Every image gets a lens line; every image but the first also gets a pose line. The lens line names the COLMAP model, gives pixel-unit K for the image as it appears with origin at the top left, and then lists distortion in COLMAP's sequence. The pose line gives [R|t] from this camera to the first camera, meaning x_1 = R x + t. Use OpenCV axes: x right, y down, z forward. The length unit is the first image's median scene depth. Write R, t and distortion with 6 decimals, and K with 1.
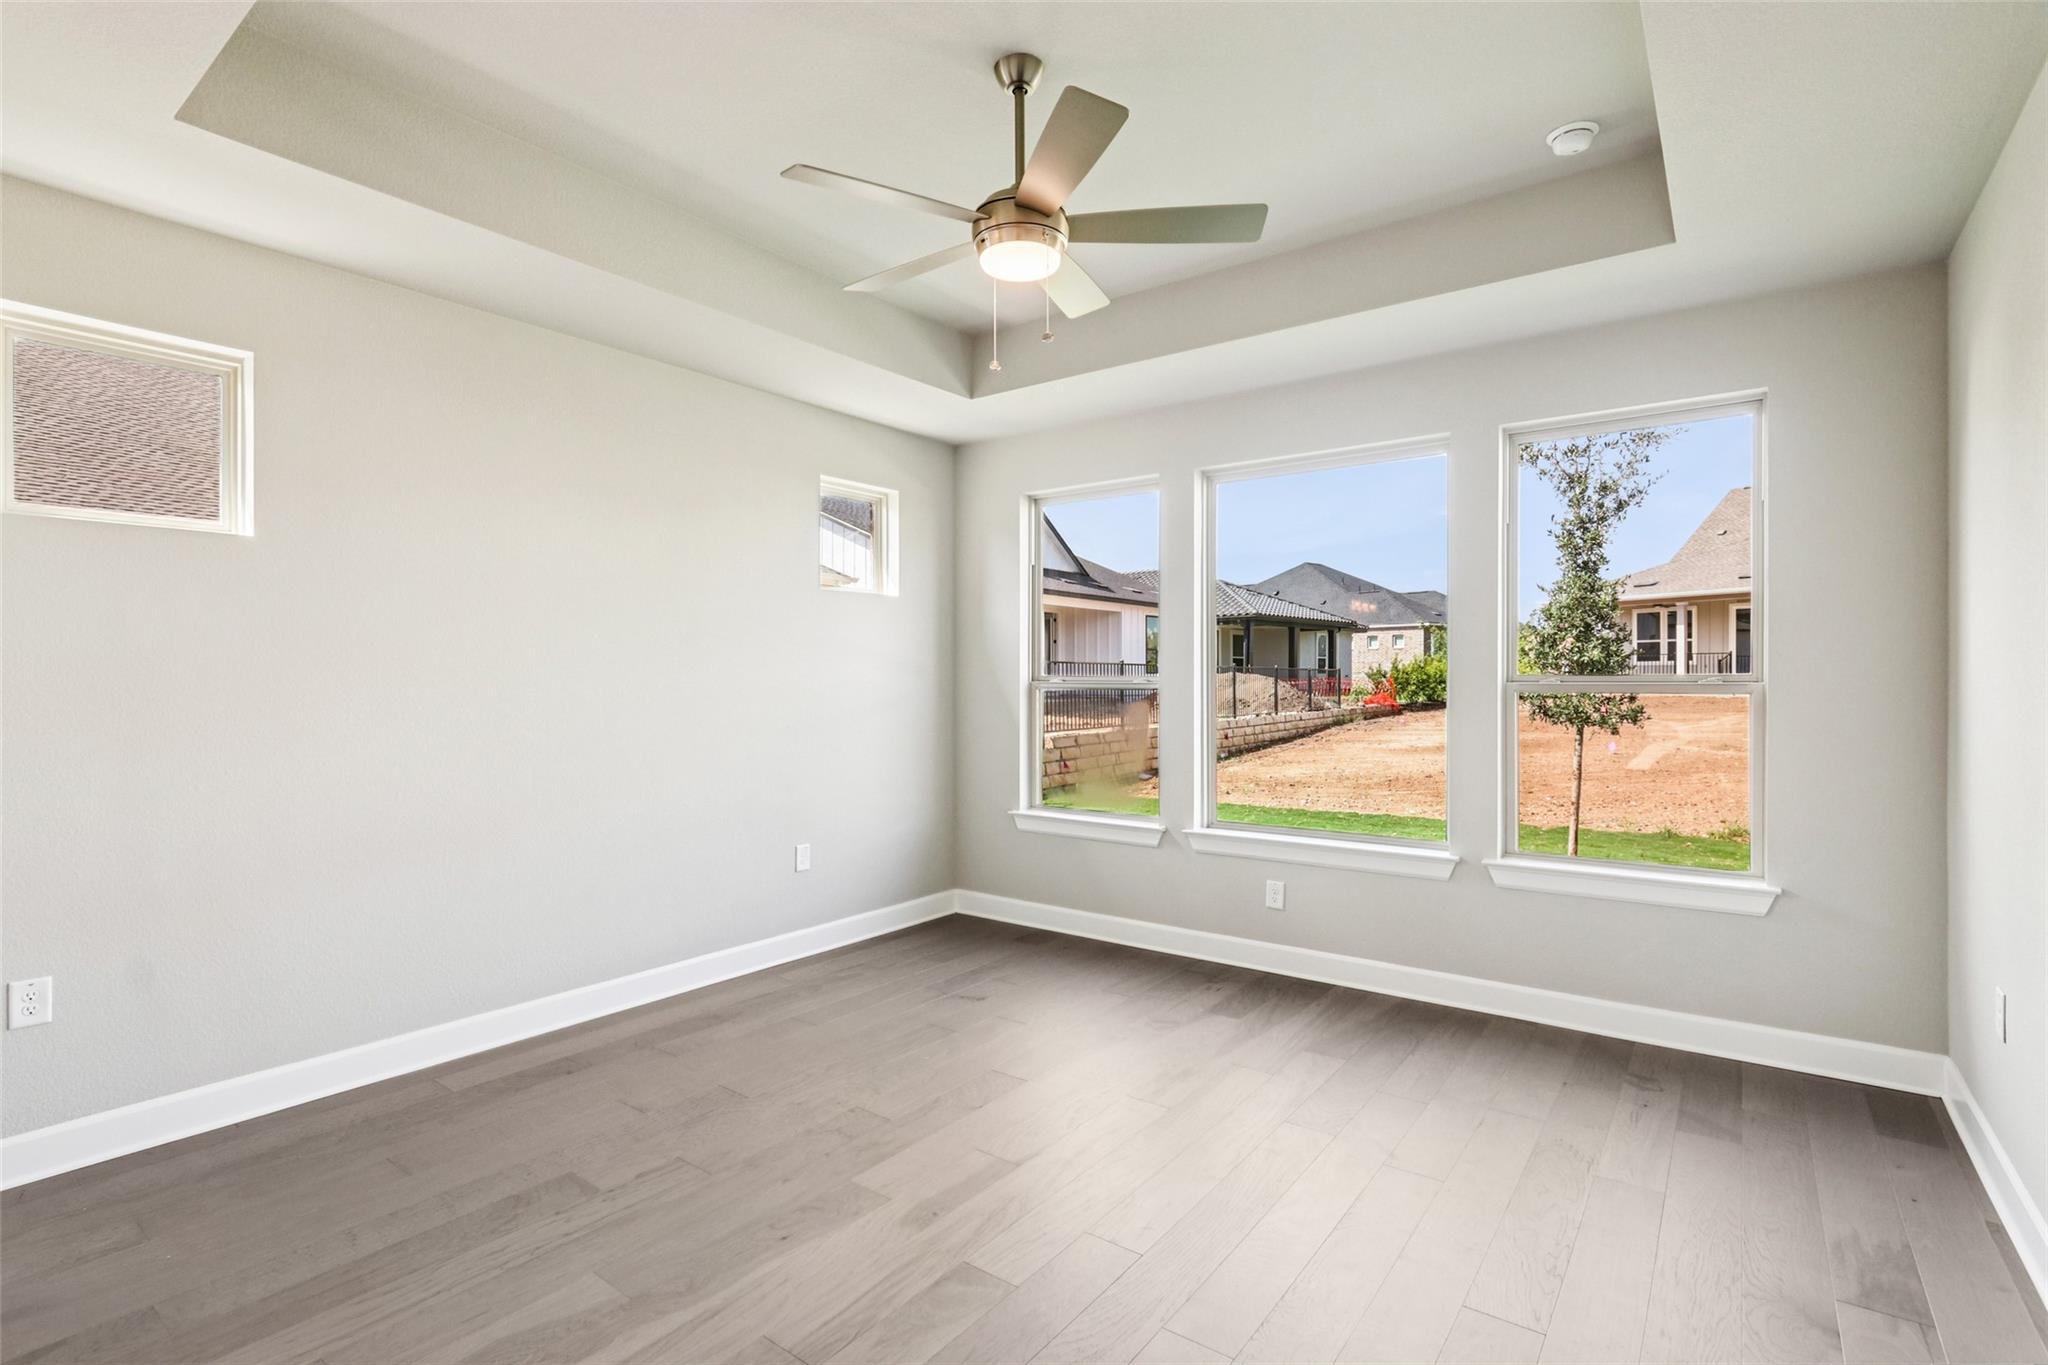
lens RADIAL K [[978.1, 0, 1024.0], [0, 978.1, 682.5], [0, 0, 1]] dist [-0.002097, -0.011639]
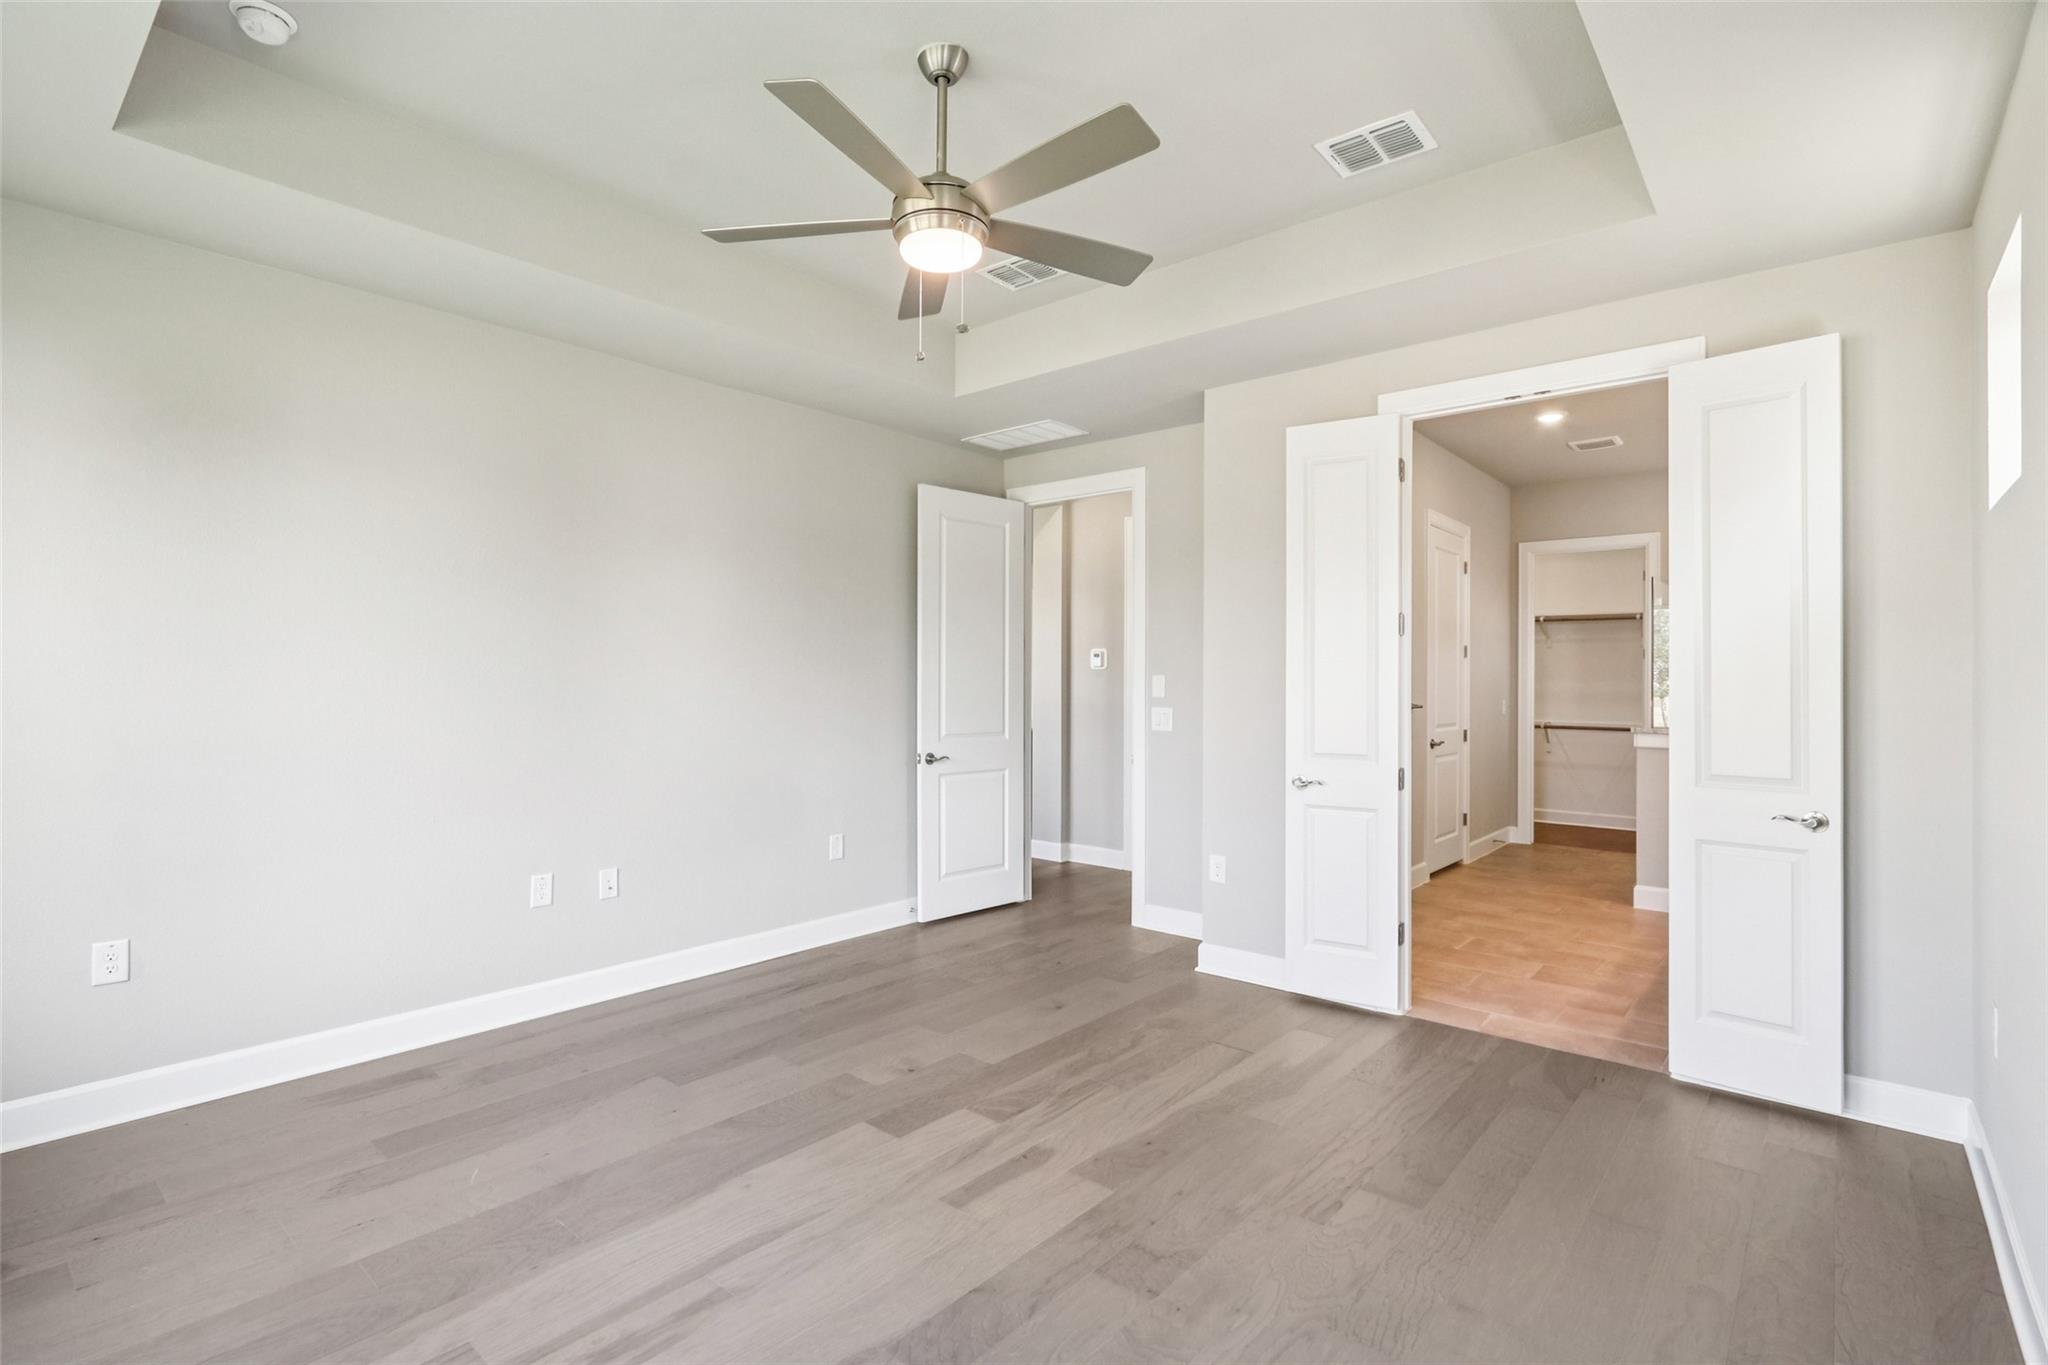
lens RADIAL K [[978.1, 0, 1024.0], [0, 978.1, 682.5], [0, 0, 1]] dist [-0.002097, -0.011639]
pose [[-0.998340, -0.003303, 0.057507, -0.142338], [-0.003145, 0.999991, 0.002841, -0.002059], [-0.057515, 0.002656, -0.998341, 1.974119]]
